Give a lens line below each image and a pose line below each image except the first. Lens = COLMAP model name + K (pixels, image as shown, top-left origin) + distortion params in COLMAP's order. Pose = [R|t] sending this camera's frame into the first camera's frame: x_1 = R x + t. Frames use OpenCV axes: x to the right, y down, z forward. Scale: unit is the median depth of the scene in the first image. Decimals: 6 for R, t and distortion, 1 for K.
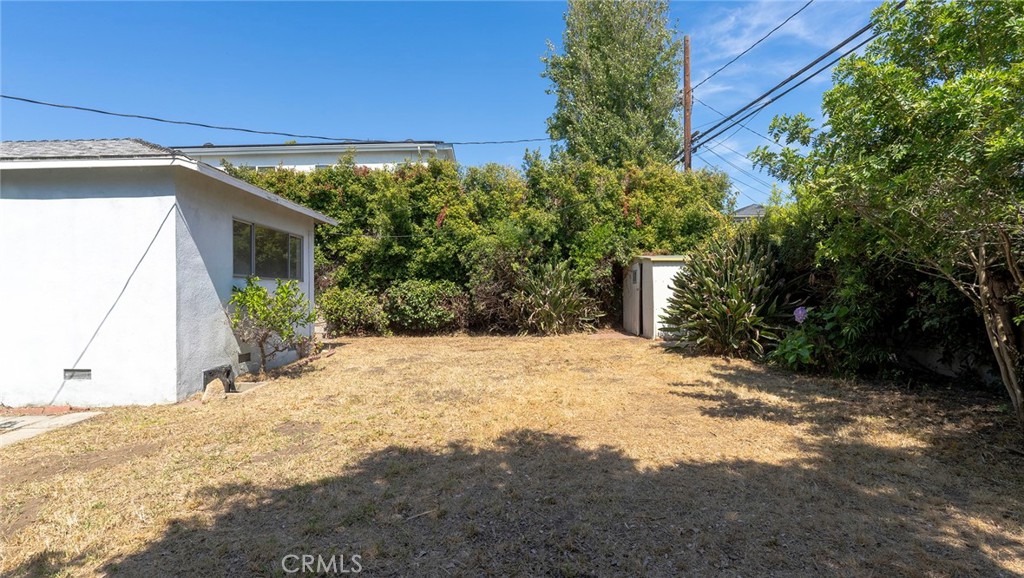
lens RADIAL K [[521.1, 0, 507.2], [0, 521.1, 287.1], [0, 0, 1]] dist [-0.001602, -0.001316]
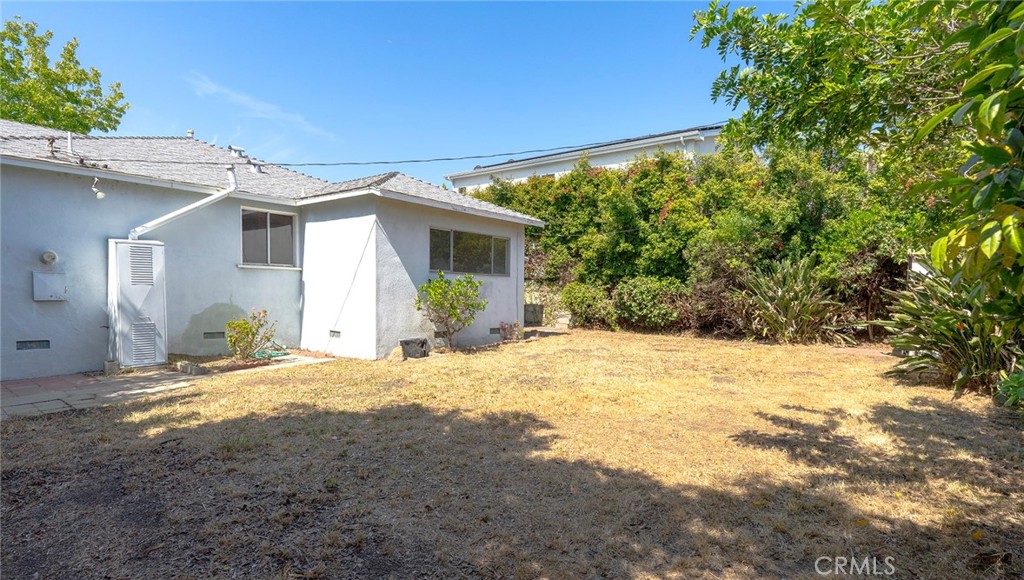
lens RADIAL K [[521.1, 0, 477.2], [0, 521.1, 301.1], [0, 0, 1]] dist [-0.001602, -0.001316]
pose [[0.781271, 0.042985, -0.622711, 0.221450], [-0.021610, 0.998891, 0.041839, -0.002076], [0.623818, -0.019231, 0.781333, 0.026781]]
